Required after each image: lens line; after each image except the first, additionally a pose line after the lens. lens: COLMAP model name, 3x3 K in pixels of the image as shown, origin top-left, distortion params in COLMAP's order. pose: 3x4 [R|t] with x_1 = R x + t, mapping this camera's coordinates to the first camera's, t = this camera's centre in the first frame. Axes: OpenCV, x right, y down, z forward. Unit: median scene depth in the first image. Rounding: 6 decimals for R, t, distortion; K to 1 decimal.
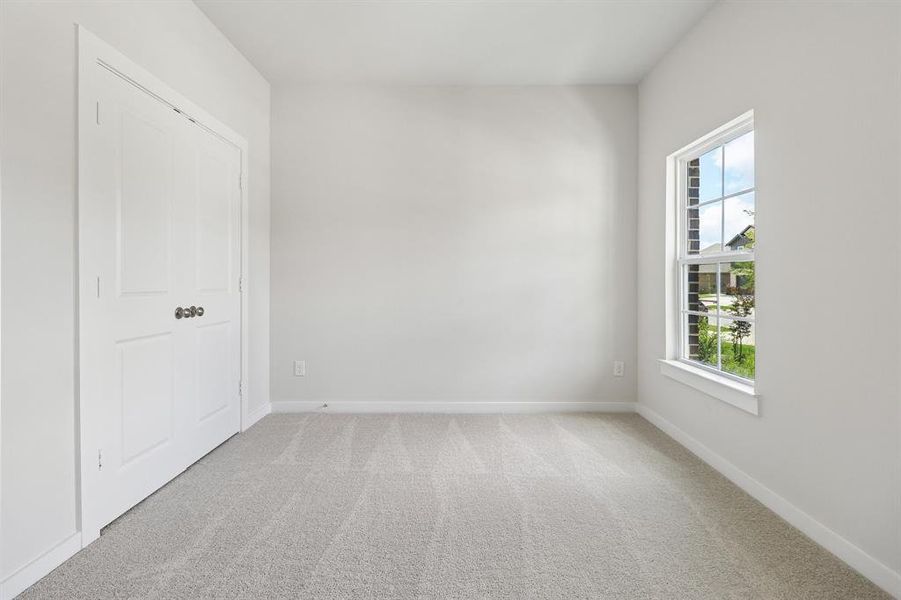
lens RADIAL K [[414.6, 0, 450.6], [0, 414.6, 283.3], [0, 0, 1]] dist [0.000729, -0.014113]
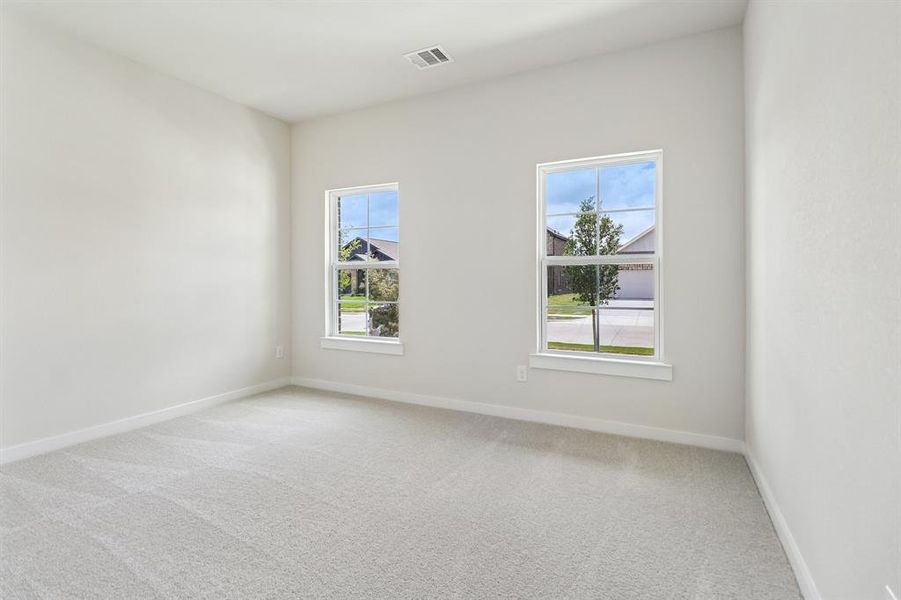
lens RADIAL K [[414.6, 0, 450.6], [0, 414.6, 283.3], [0, 0, 1]] dist [0.000729, -0.014113]
pose [[0.451997, -0.004720, 0.892007, -0.529450], [0.003540, 0.999988, 0.003498, 0.001536], [-0.892012, 0.001577, 0.452009, -0.002531]]
